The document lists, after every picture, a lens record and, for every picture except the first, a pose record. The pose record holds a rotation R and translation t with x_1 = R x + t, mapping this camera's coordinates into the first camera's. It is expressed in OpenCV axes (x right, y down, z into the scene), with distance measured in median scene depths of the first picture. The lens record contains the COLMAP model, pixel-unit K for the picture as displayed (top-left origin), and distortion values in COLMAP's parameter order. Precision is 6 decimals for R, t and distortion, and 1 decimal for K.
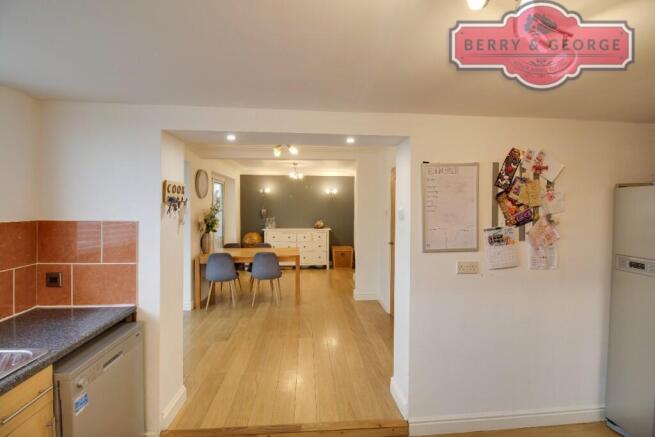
lens RADIAL K [[308.0, 0, 328.3], [0, 308.0, 209.0], [0, 0, 1]] dist [-0.015335, -0.000903]
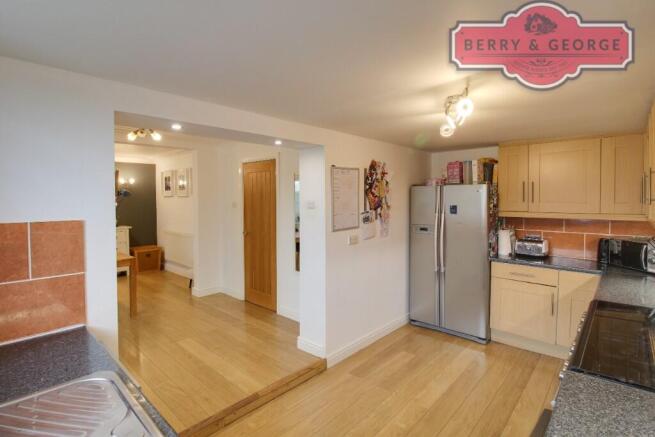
lens RADIAL K [[335.5, 0, 327.4], [0, 335.5, 206.3], [0, 0, 1]] dist [-0.001221, -0.000546]
pose [[0.729426, -0.026655, 0.683540, -0.717772], [0.015861, 0.999631, 0.022055, -0.005044], [-0.683876, -0.005245, 0.729580, -0.075109]]
